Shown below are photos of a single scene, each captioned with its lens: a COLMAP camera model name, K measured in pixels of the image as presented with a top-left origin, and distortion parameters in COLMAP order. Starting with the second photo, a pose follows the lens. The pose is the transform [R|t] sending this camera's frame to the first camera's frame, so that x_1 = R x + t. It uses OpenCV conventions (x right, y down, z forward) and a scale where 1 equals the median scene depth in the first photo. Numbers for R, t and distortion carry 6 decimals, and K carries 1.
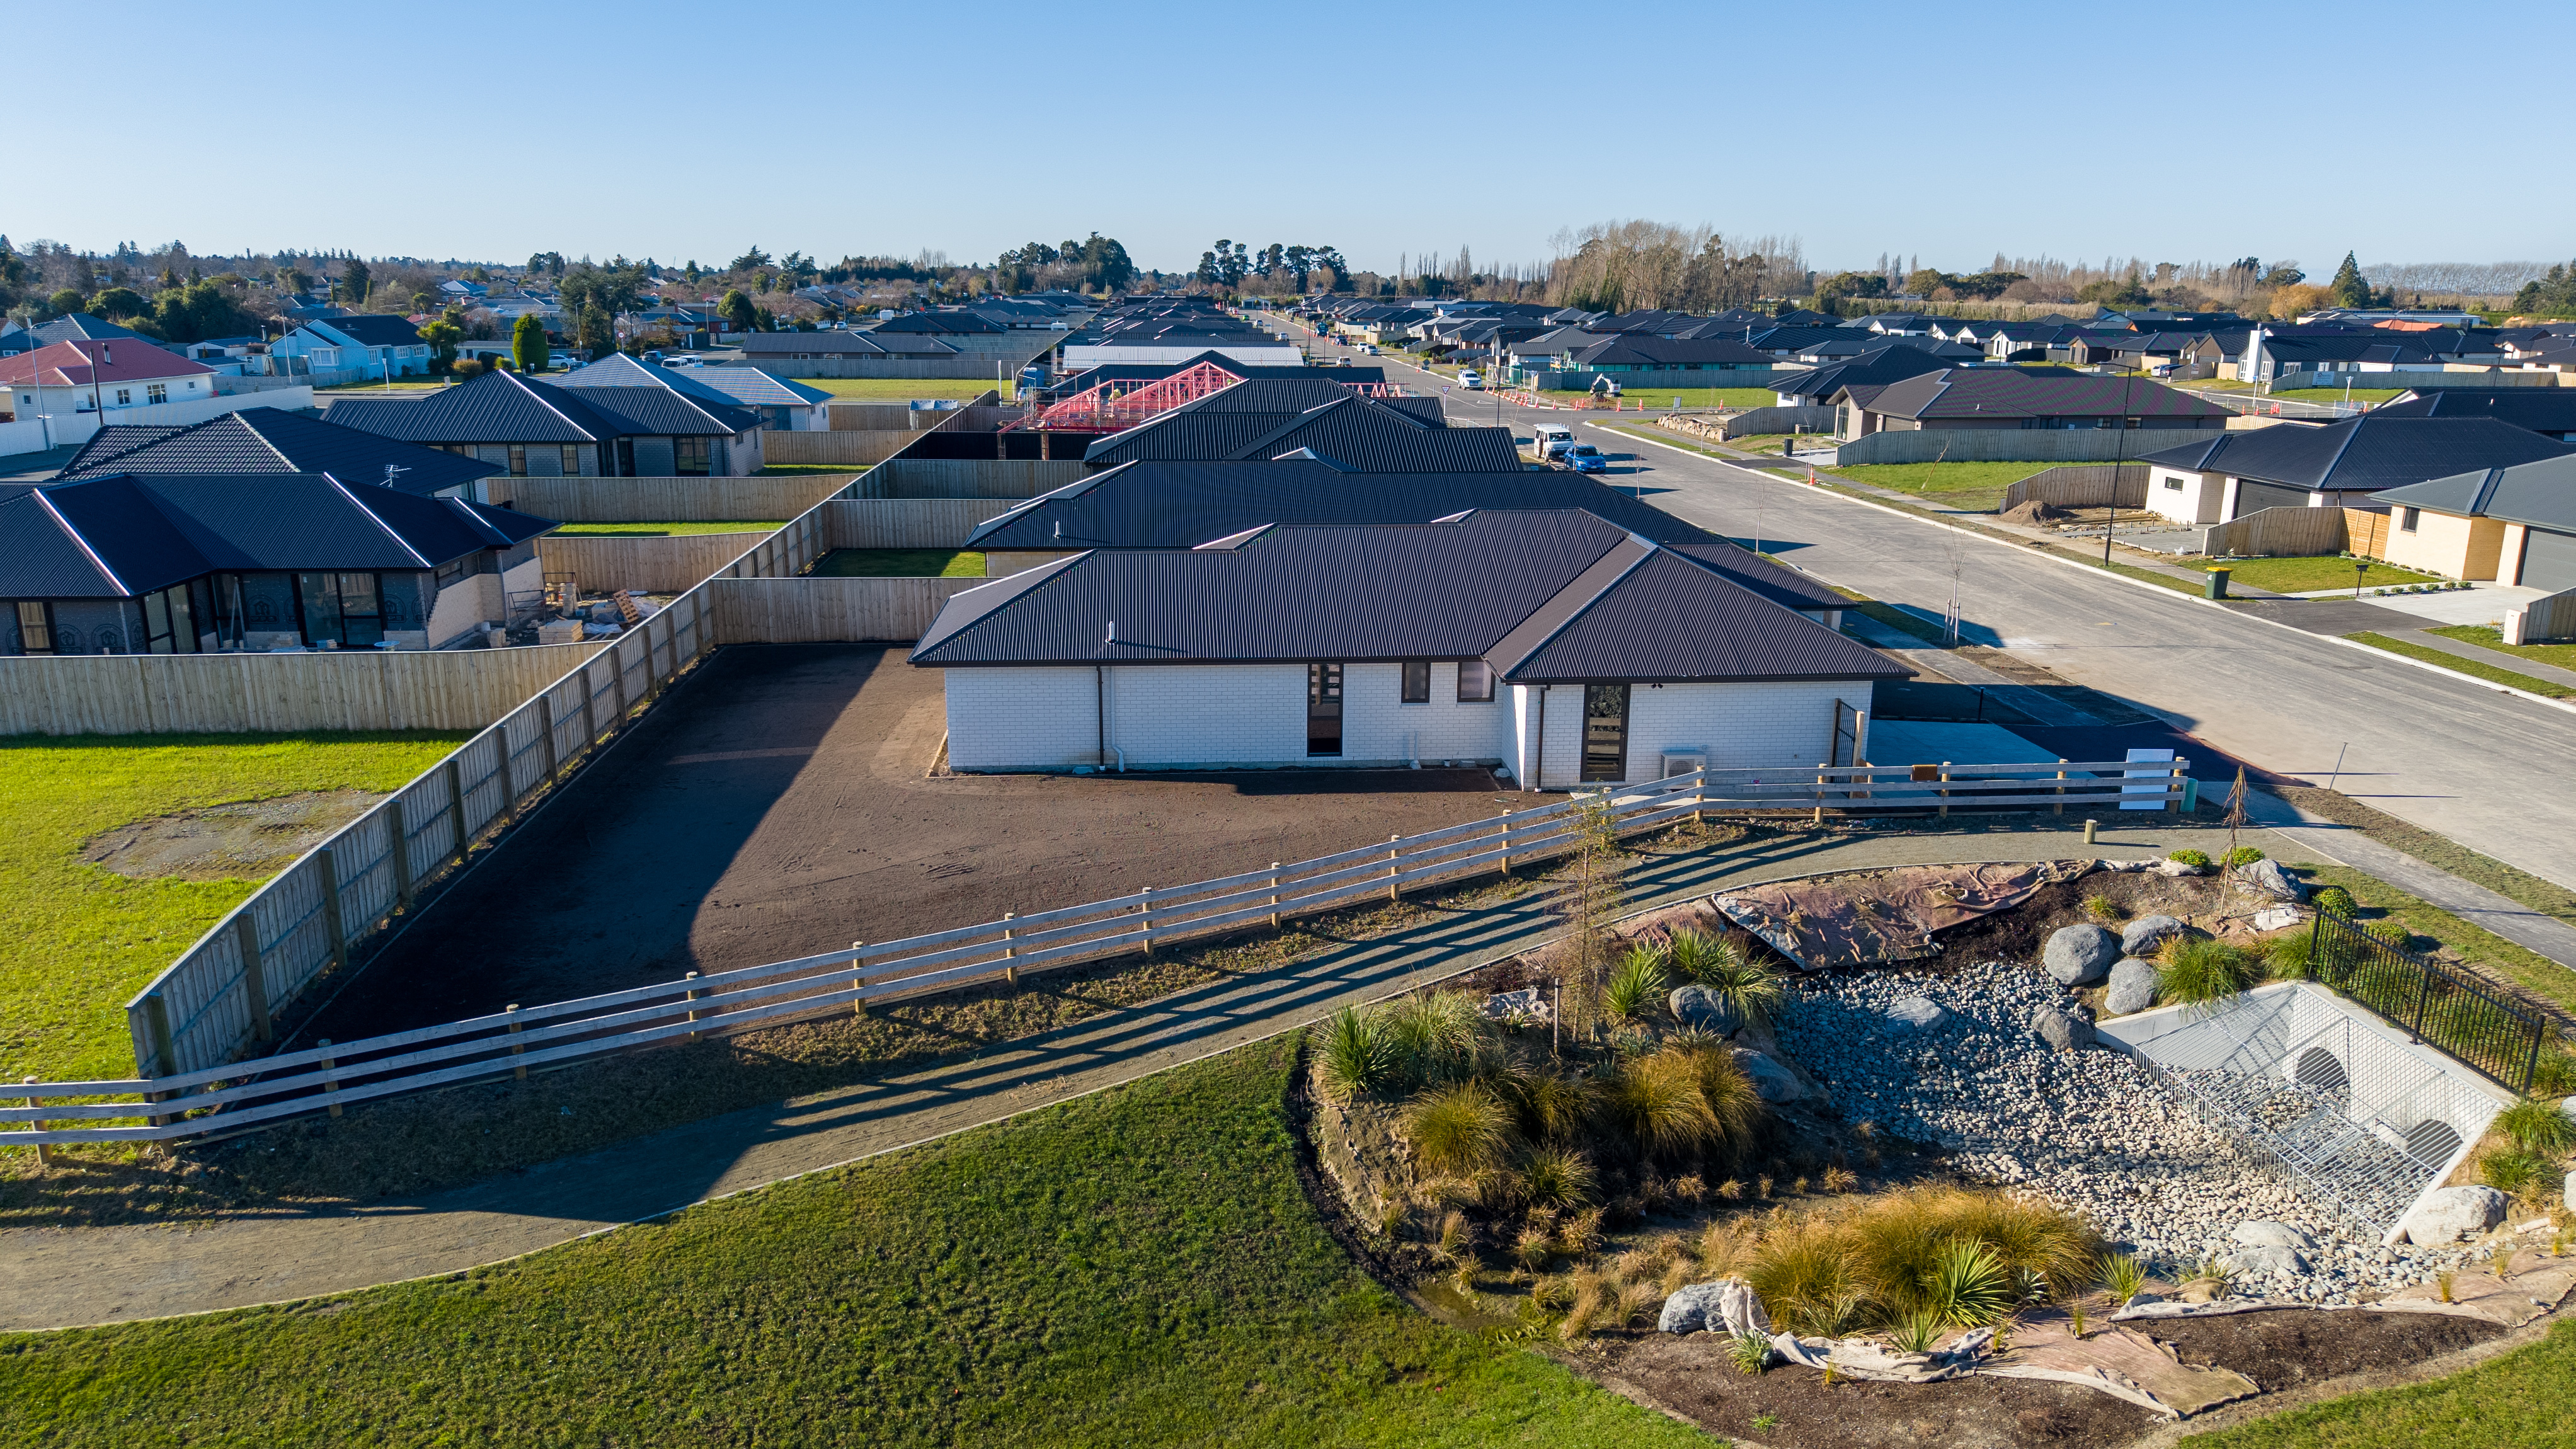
lens RADIAL K [[1710.0, 0, 1287.2], [0, 1710.0, 725.1], [0, 0, 1]] dist [0.019319, -0.029278]
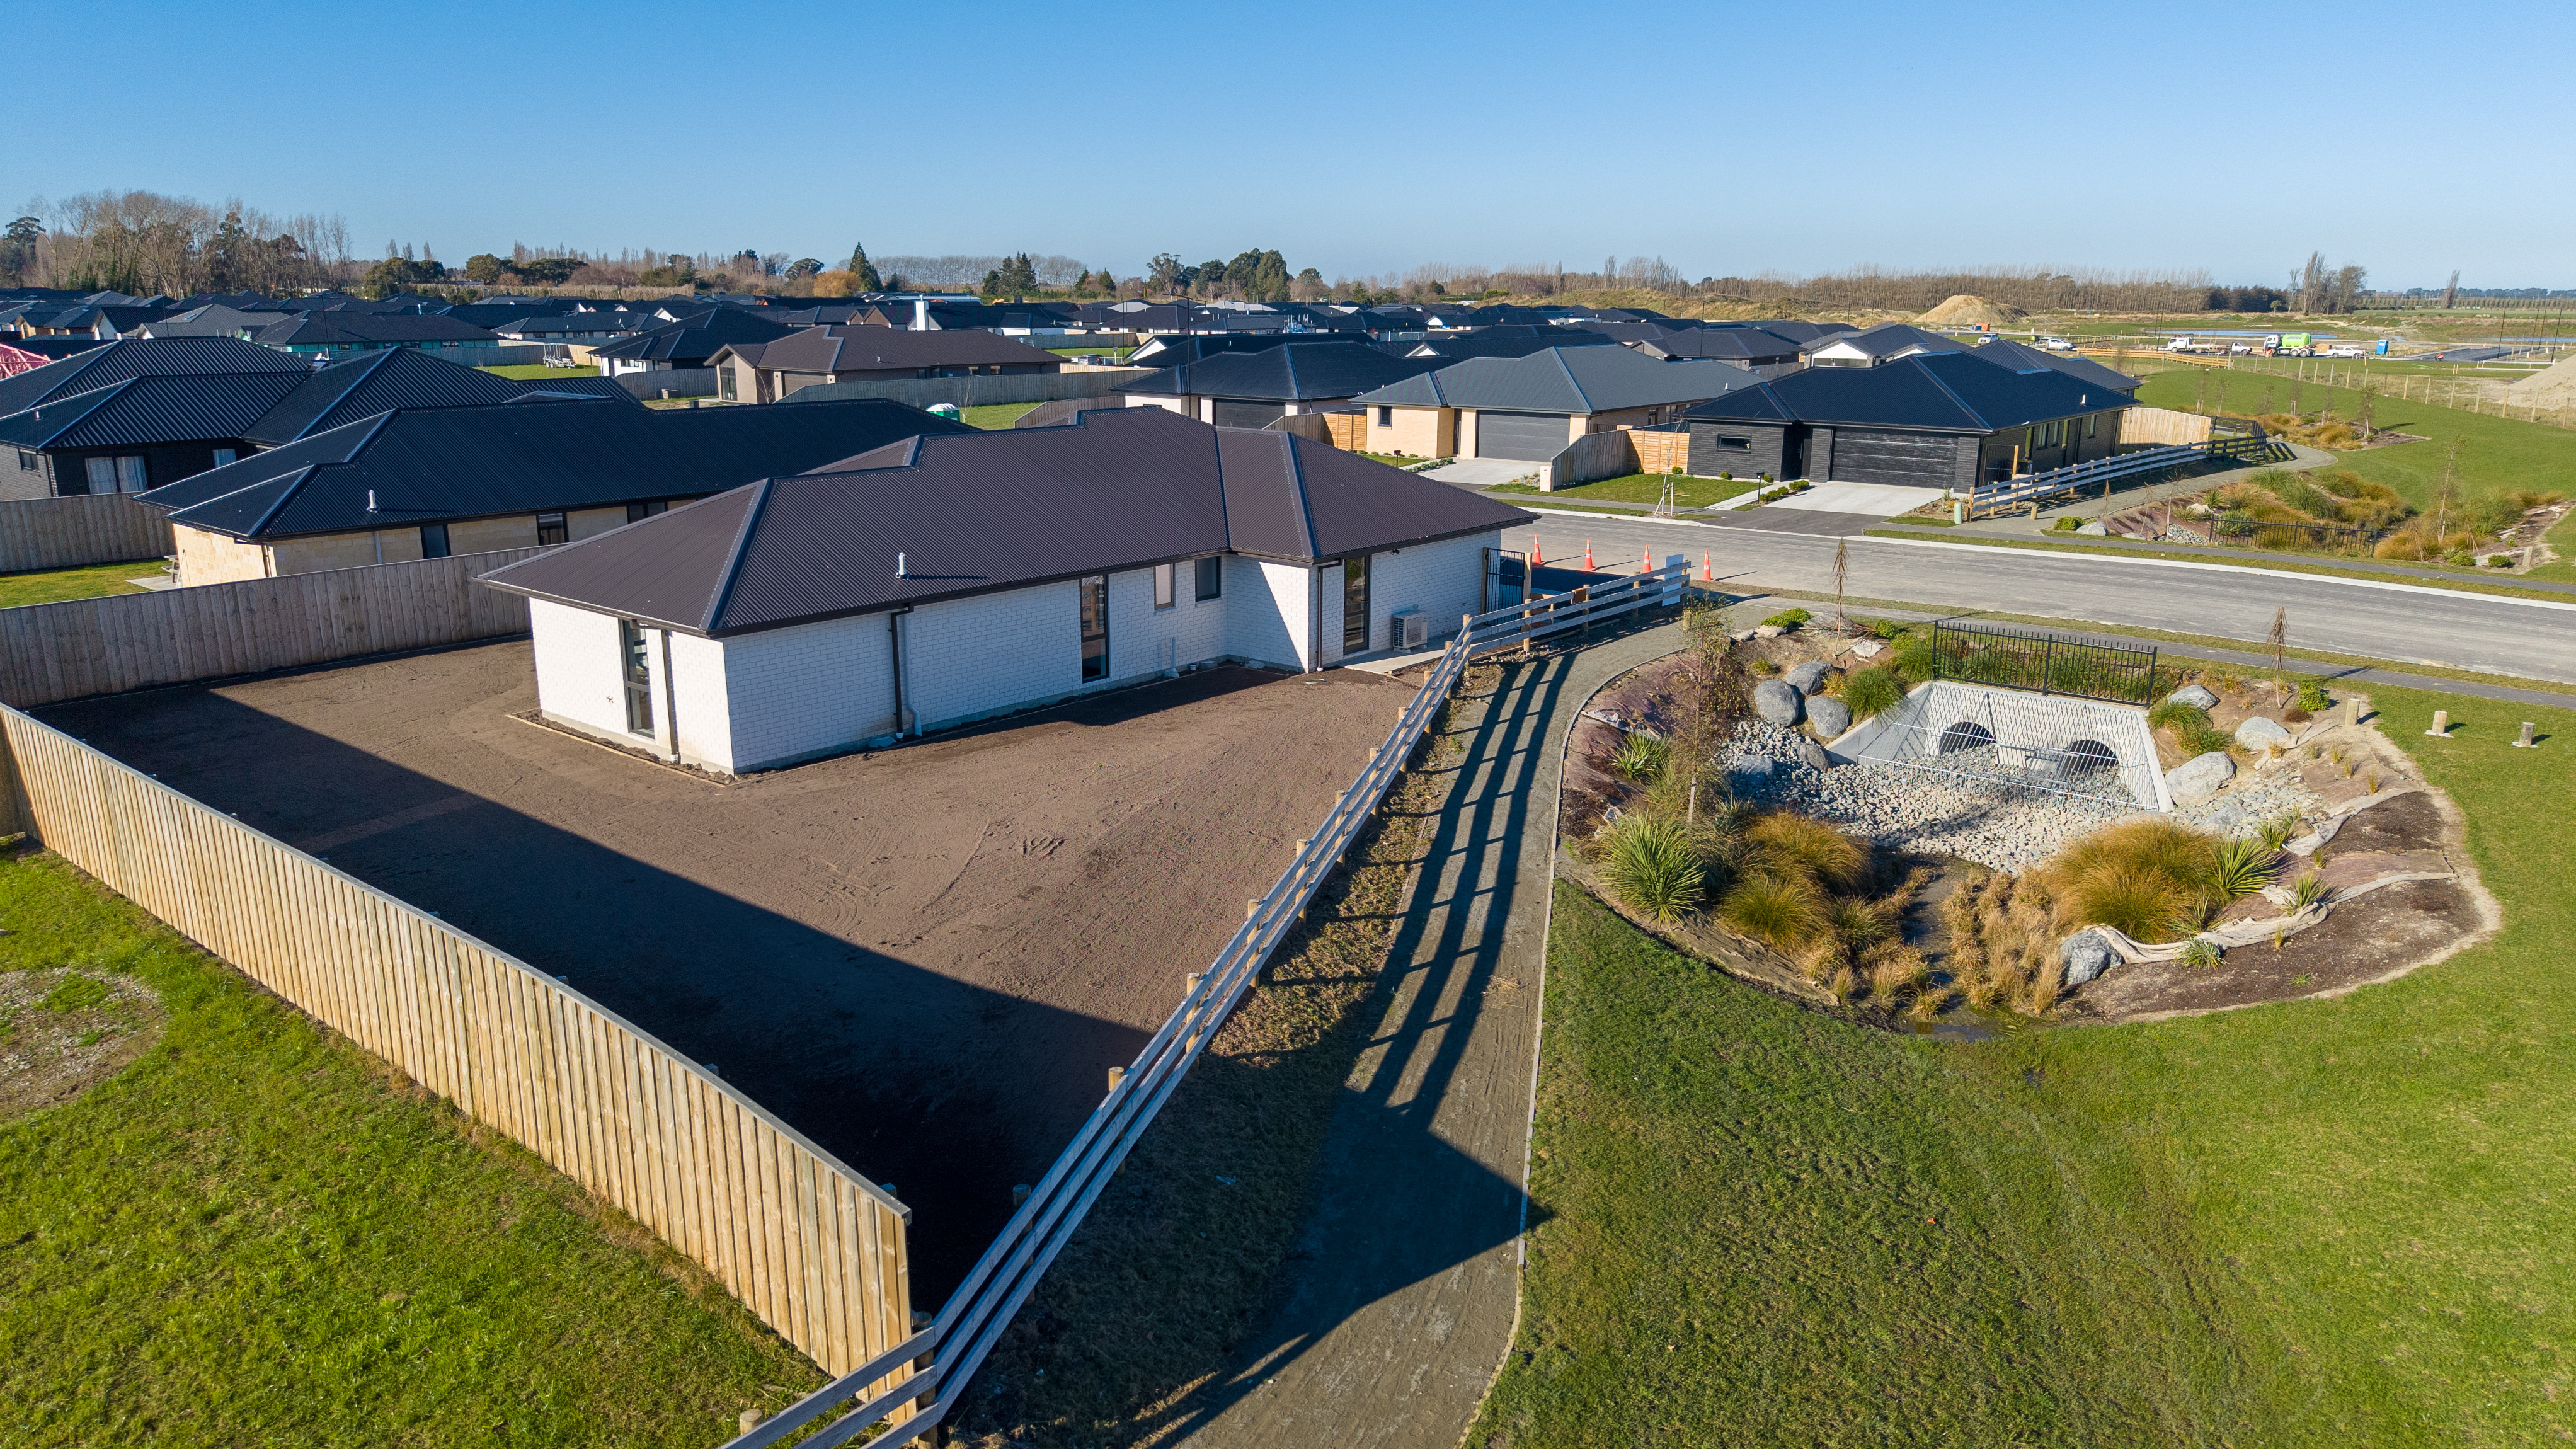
lens RADIAL K [[1710.0, 0, 1292.6], [0, 1710.0, 717.4], [0, 0, 1]] dist [0.019319, -0.029278]
pose [[0.698287, -0.176549, 0.693704, -0.573814], [0.175860, 0.981718, 0.072827, -0.010332], [-0.693879, 0.071141, 0.716569, 0.293540]]
